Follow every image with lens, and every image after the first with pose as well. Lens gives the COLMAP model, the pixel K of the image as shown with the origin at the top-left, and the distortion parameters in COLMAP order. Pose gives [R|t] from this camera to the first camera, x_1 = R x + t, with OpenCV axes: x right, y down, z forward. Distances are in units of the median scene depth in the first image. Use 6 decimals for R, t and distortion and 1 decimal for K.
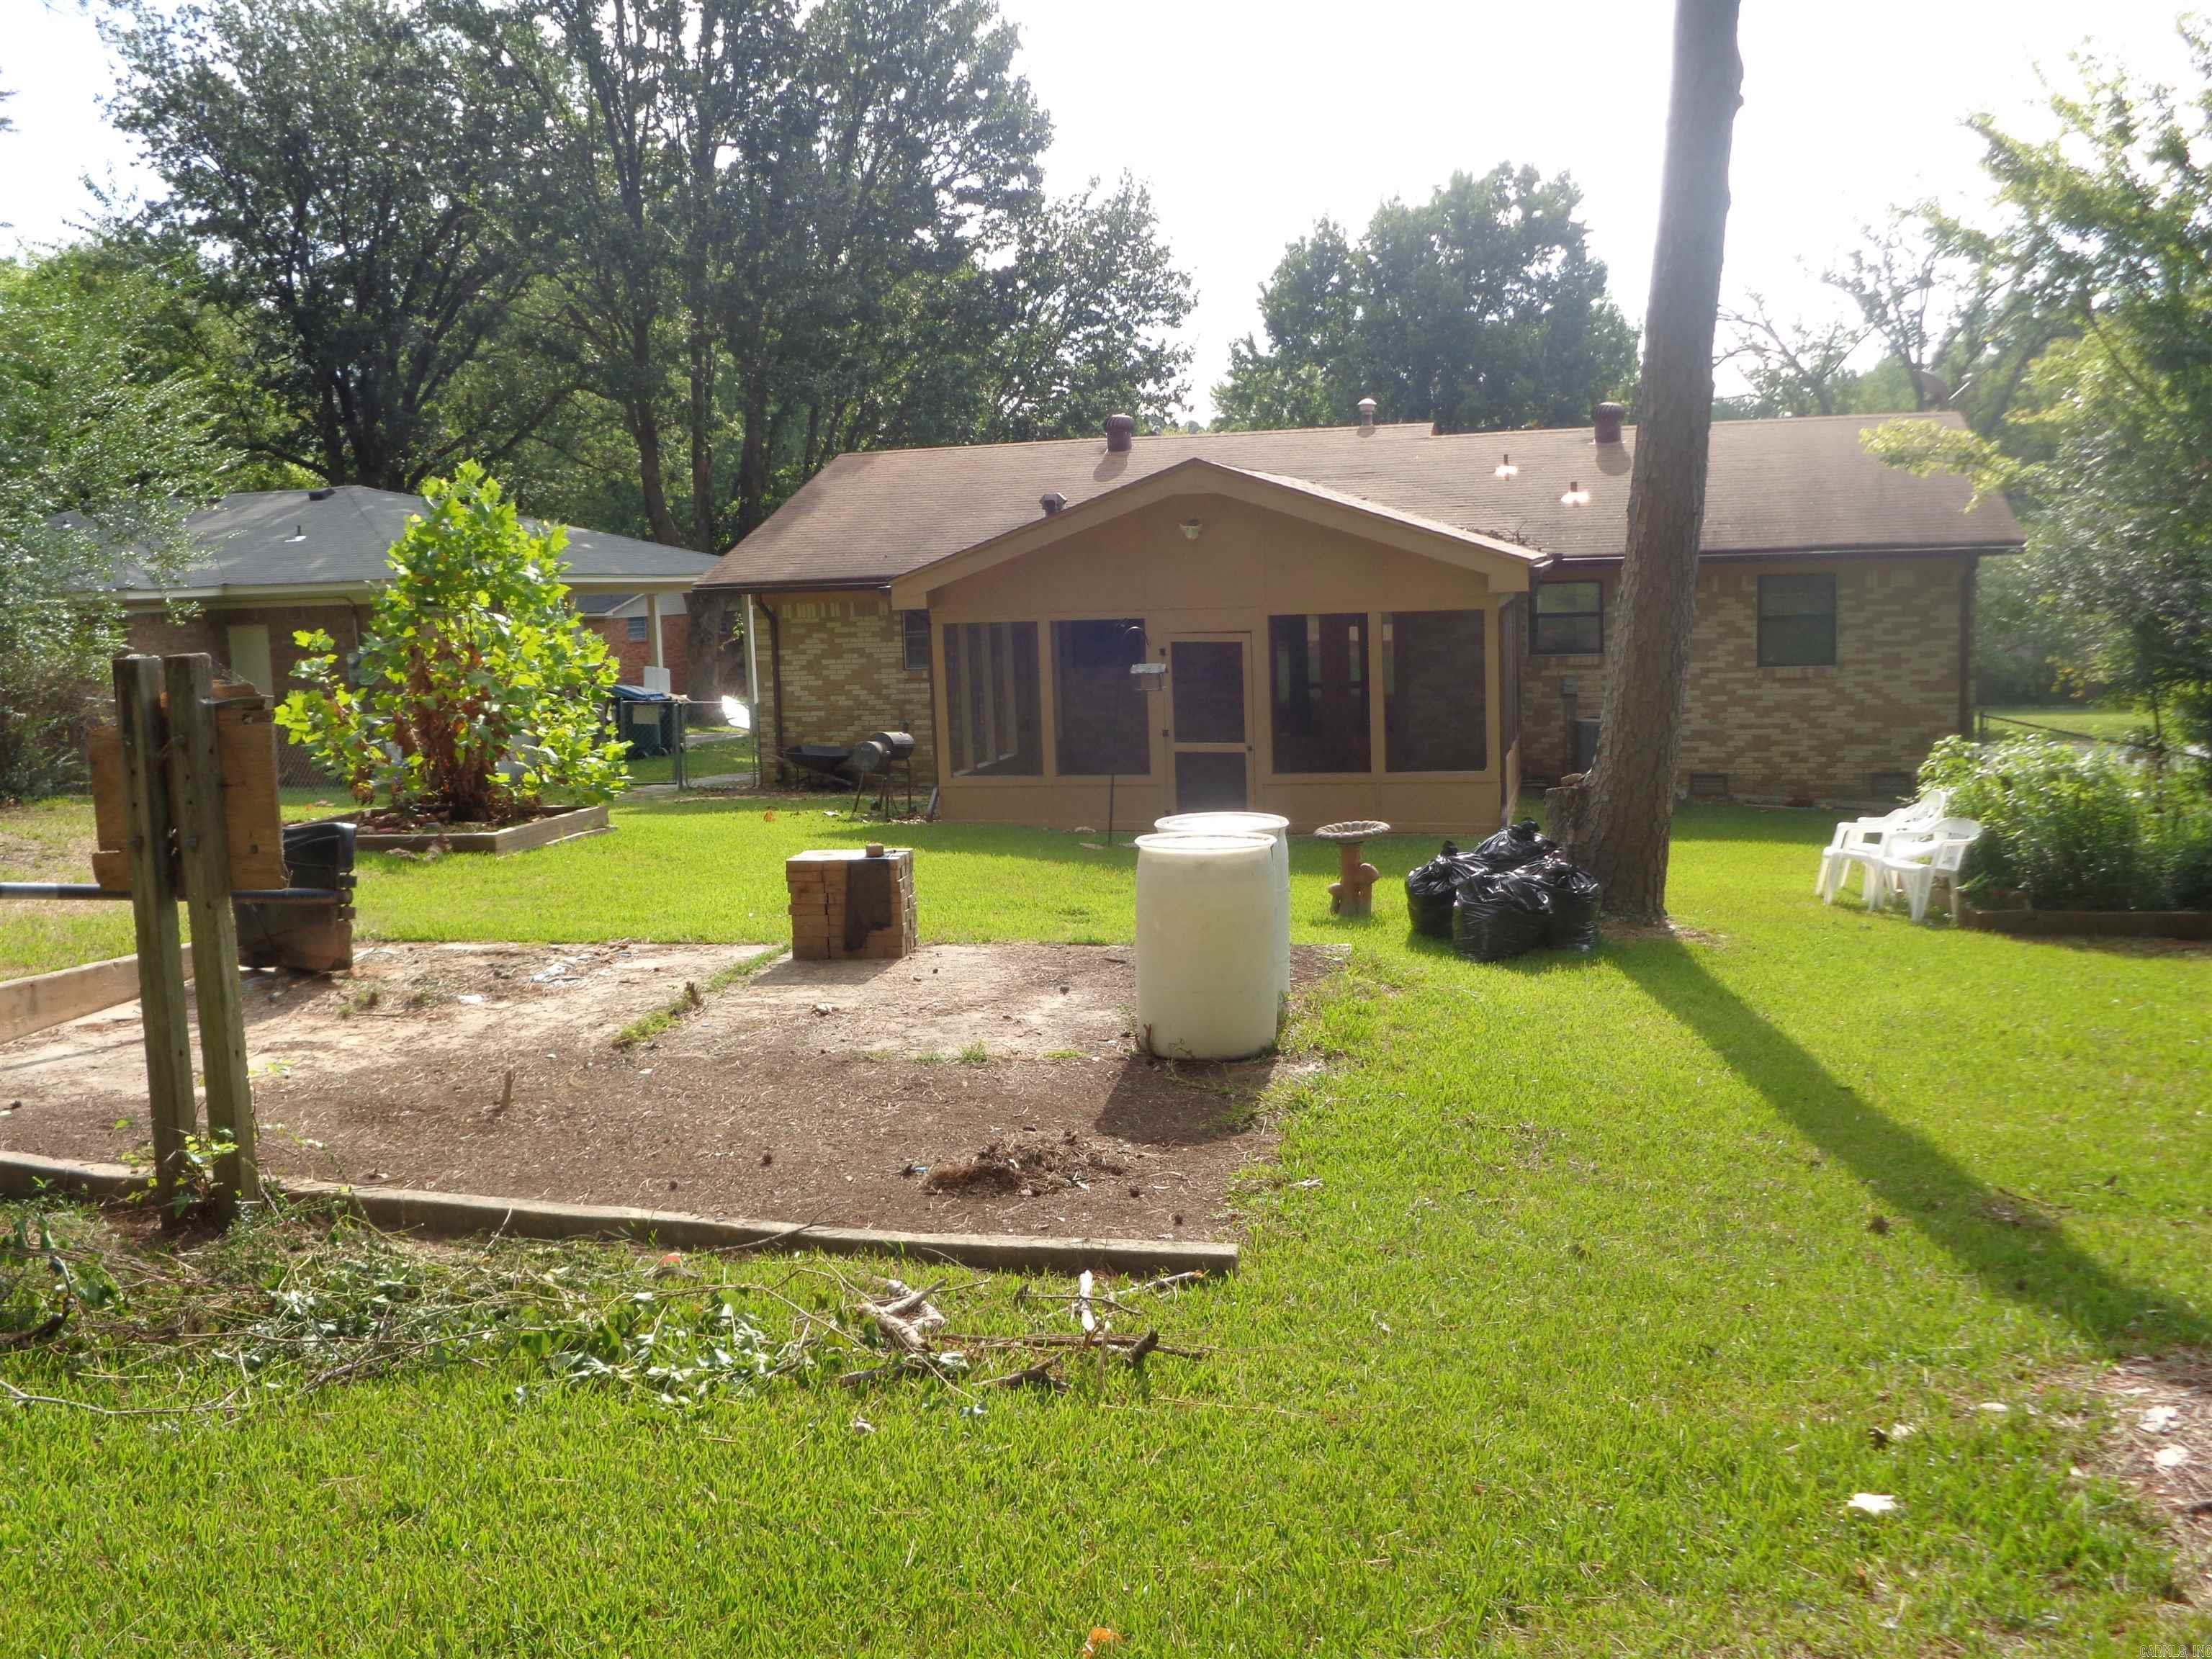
lens RADIAL K [[2082.0, 0, 1106.0], [0, 2082.0, 829.5], [0, 0, 1]] dist [-0.034544, 0.026795]
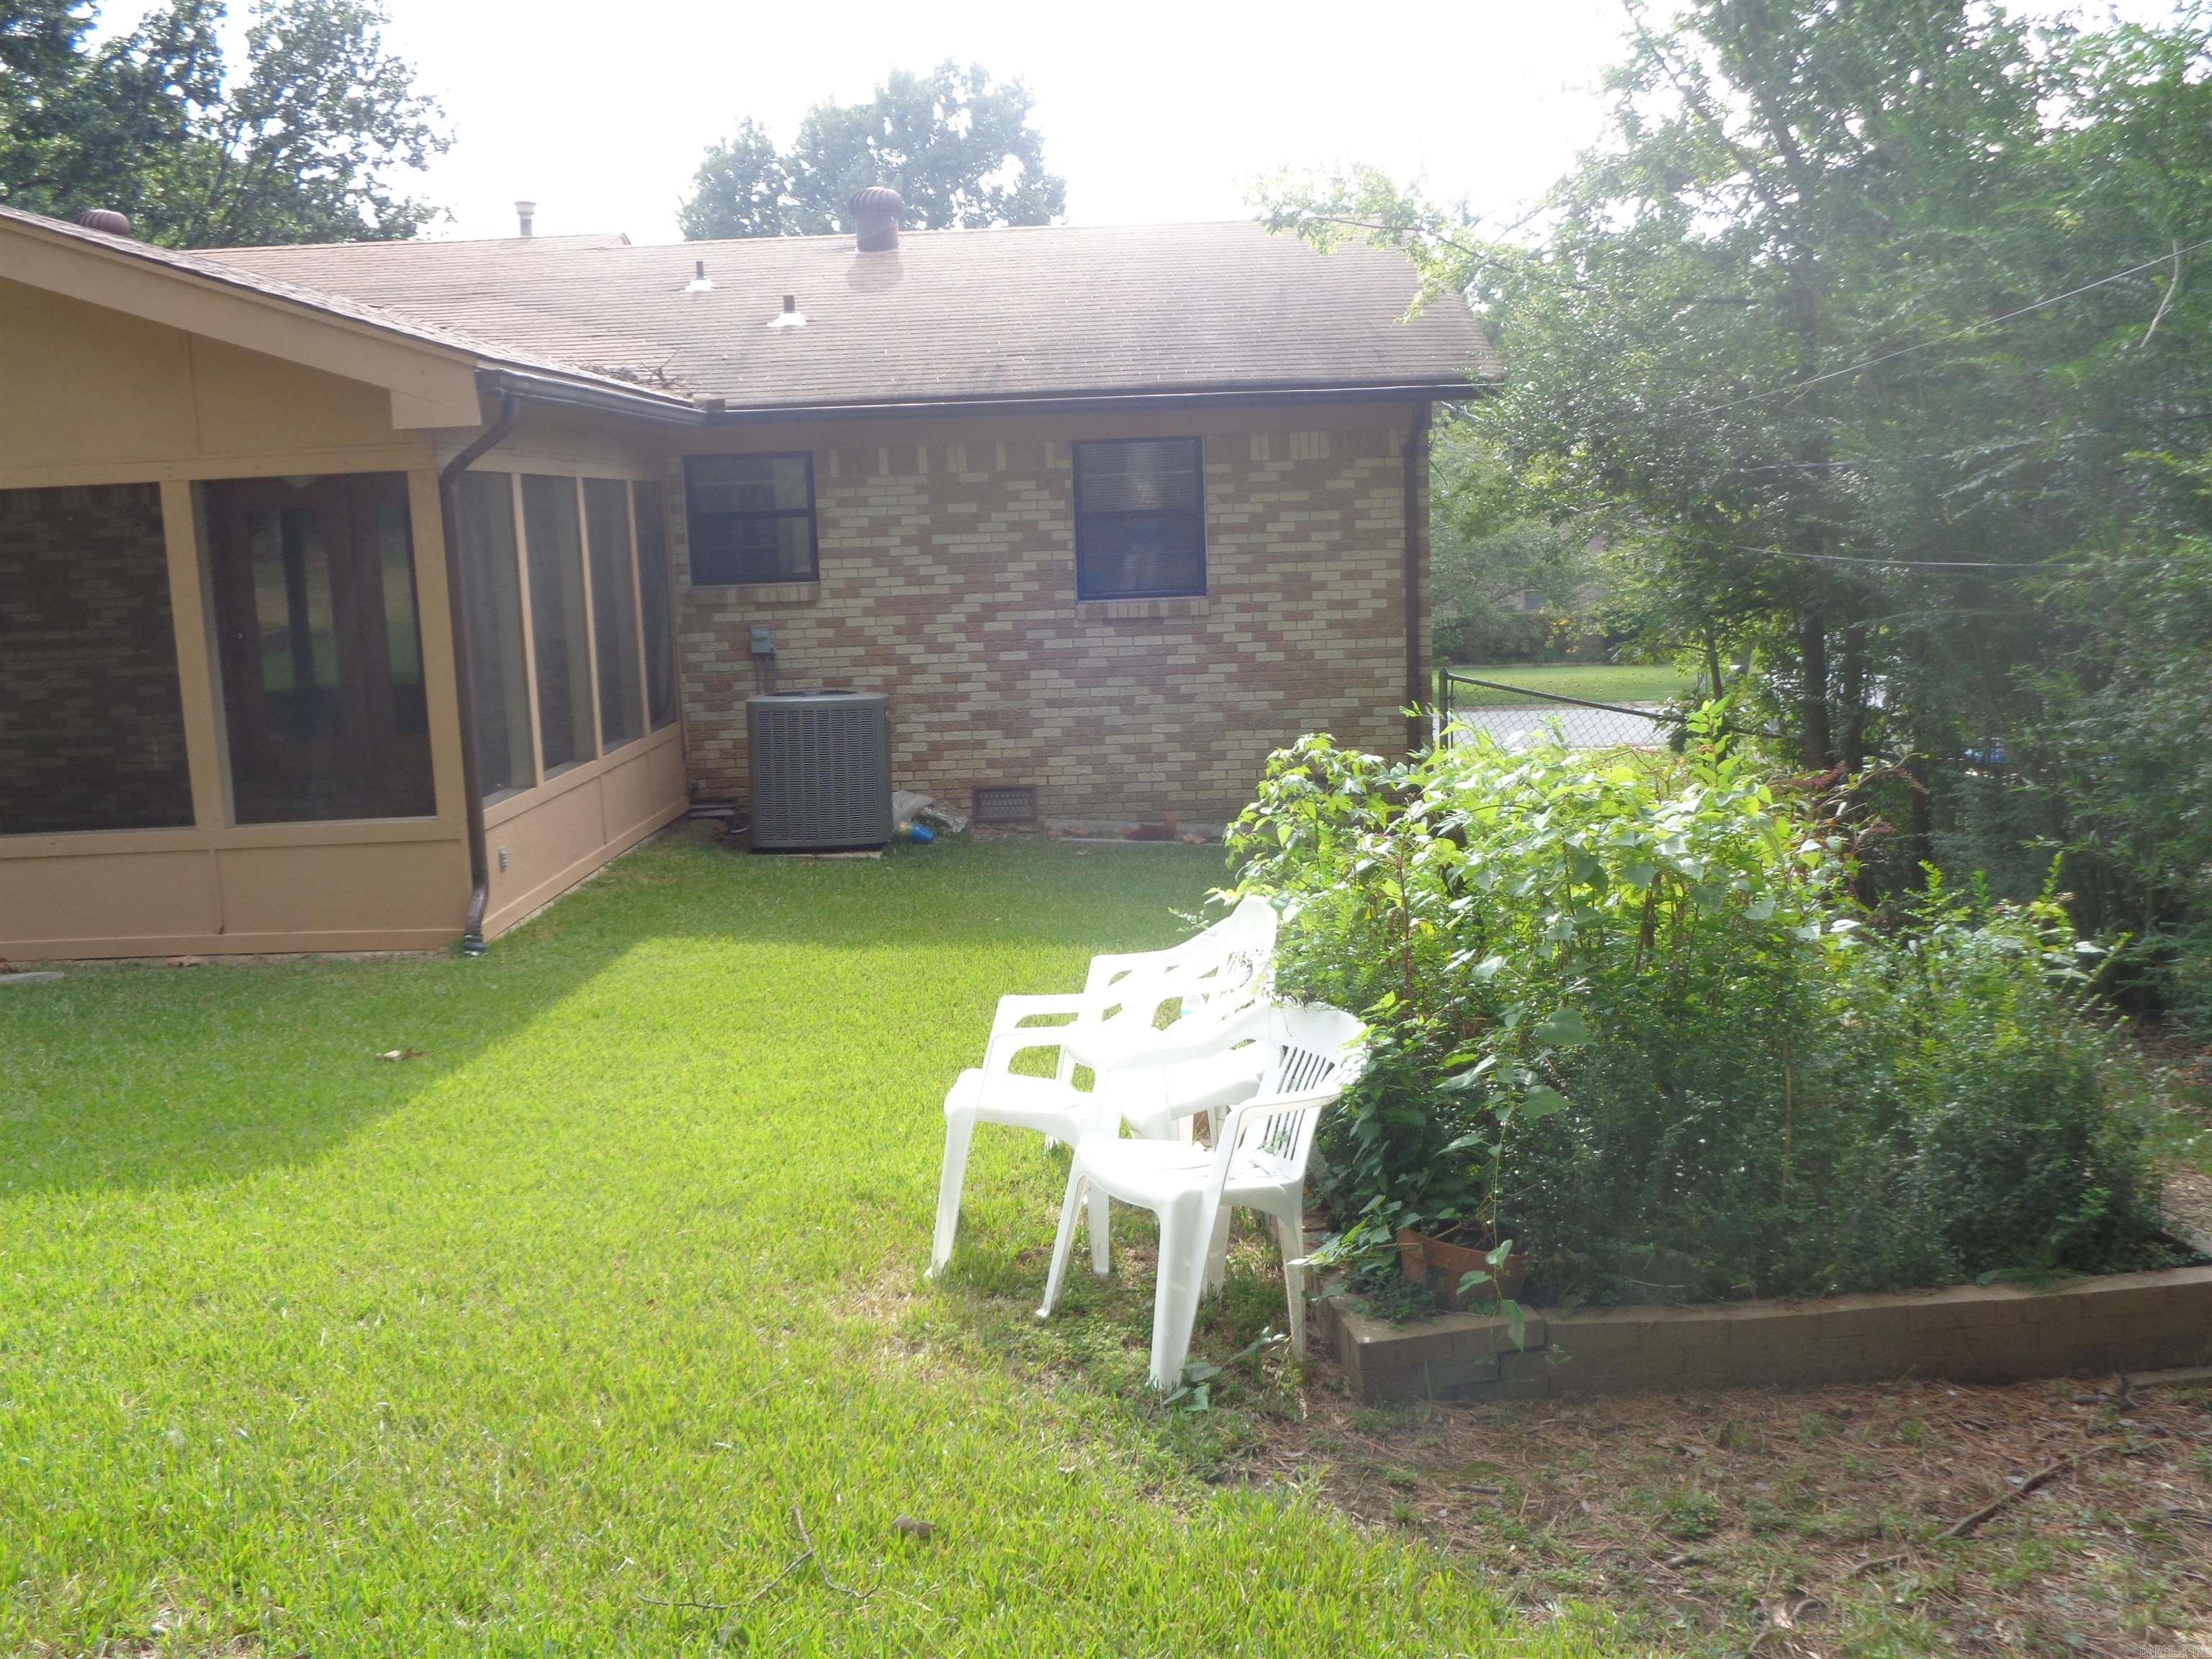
lens RADIAL K [[2115.9, 0, 1106.0], [0, 2115.9, 829.5], [0, 0, 1]] dist [0.005544, 0.012716]
pose [[0.974814, -0.036674, 0.219982, 0.188560], [0.034043, 0.999296, 0.015738, -0.023095], [-0.220404, -0.007853, 0.975377, 0.417956]]
